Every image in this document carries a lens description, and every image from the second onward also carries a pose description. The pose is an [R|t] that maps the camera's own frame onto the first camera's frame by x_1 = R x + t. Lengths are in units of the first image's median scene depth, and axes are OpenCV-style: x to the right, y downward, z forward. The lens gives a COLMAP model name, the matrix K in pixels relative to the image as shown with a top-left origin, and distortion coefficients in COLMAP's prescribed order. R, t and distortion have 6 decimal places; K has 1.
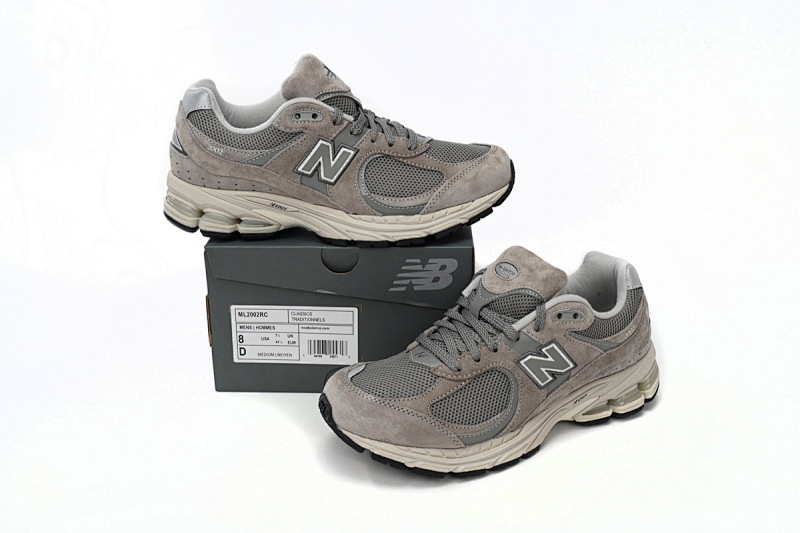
lens RADIAL K [[892.5, 0, 401.4], [0, 892.5, 269.0], [0, 0, 1]] dist [0.002501, 0.000000]
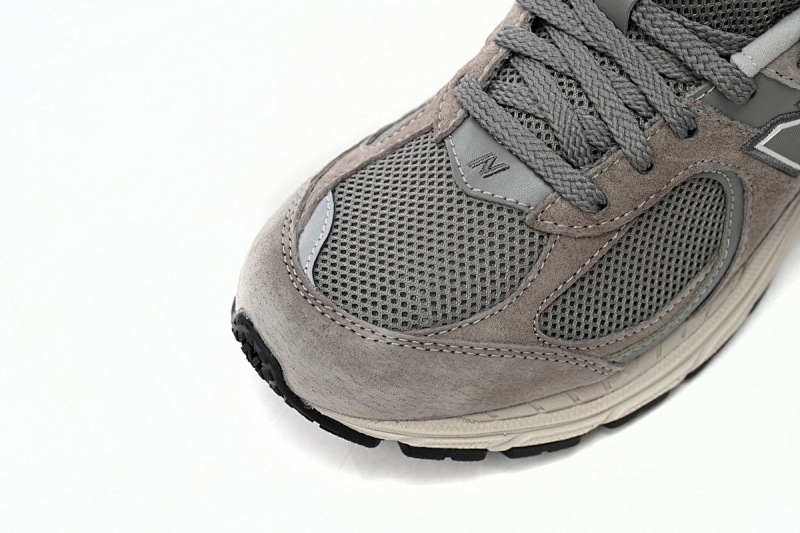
lens RADIAL K [[1554.8, 0, 399.7], [0, 1554.8, 265.6], [0, 0, 1]] dist [-0.026319, 0.000000]
pose [[0.978074, -0.193568, 0.076829, -0.068411], [0.111826, 0.799357, 0.590358, -0.246864], [-0.175688, -0.568823, 0.803477, 0.472435]]
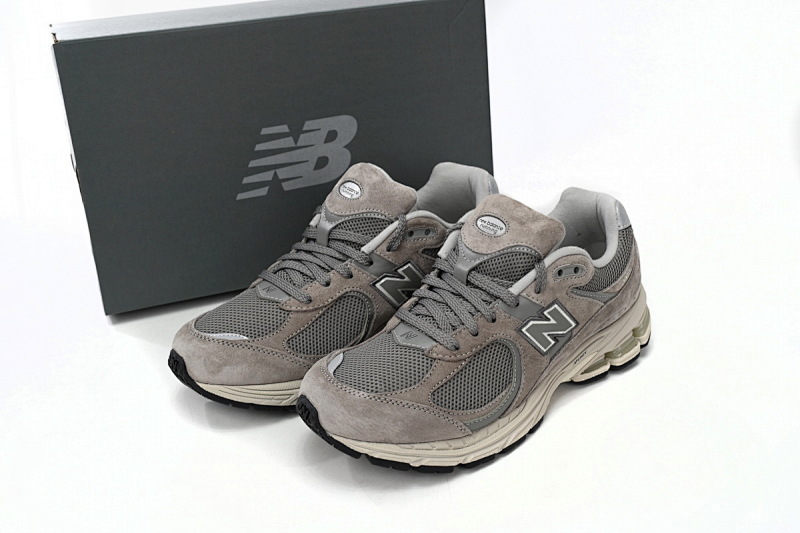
lens RADIAL K [[977.9, 0, 396.1], [0, 977.9, 268.5], [0, 0, 1]] dist [-0.014926, 0.000000]
pose [[0.979468, -0.113309, 0.166742, -0.138643], [0.094929, 0.988892, 0.114376, -0.075576], [-0.177849, -0.096199, 0.979344, 0.084832]]
